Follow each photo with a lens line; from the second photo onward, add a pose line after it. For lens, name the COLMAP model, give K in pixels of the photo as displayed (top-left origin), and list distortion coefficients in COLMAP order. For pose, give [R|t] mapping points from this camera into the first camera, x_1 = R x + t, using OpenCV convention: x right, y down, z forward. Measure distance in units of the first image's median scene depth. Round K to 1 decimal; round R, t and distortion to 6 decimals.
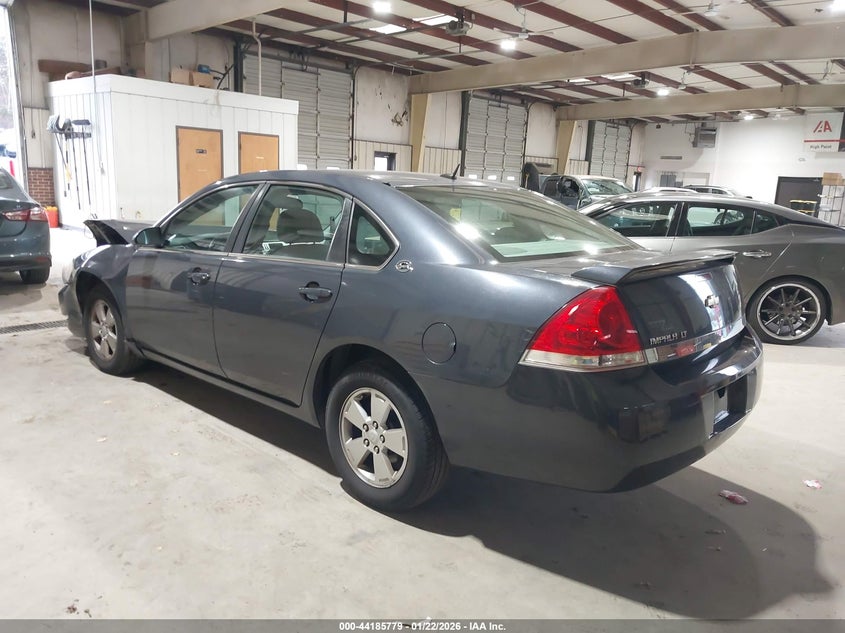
lens RADIAL K [[661.0, 0, 422.2], [0, 661.0, 318.0], [0, 0, 1]] dist [0.007505, 0.004203]
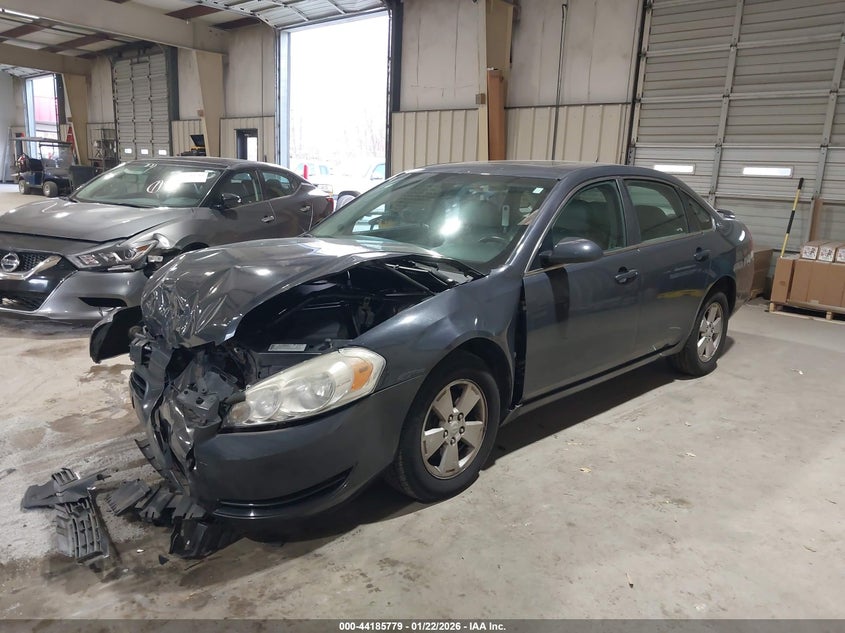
lens RADIAL K [[661.0, 0, 424.7], [0, 661.0, 320.3], [0, 0, 1]] dist [0.007505, 0.004203]
pose [[0.029310, -0.250237, 0.967741, -1.549716], [0.167131, 0.955755, 0.242075, -0.334698], [-0.985499, 0.154644, 0.069836, 1.450694]]
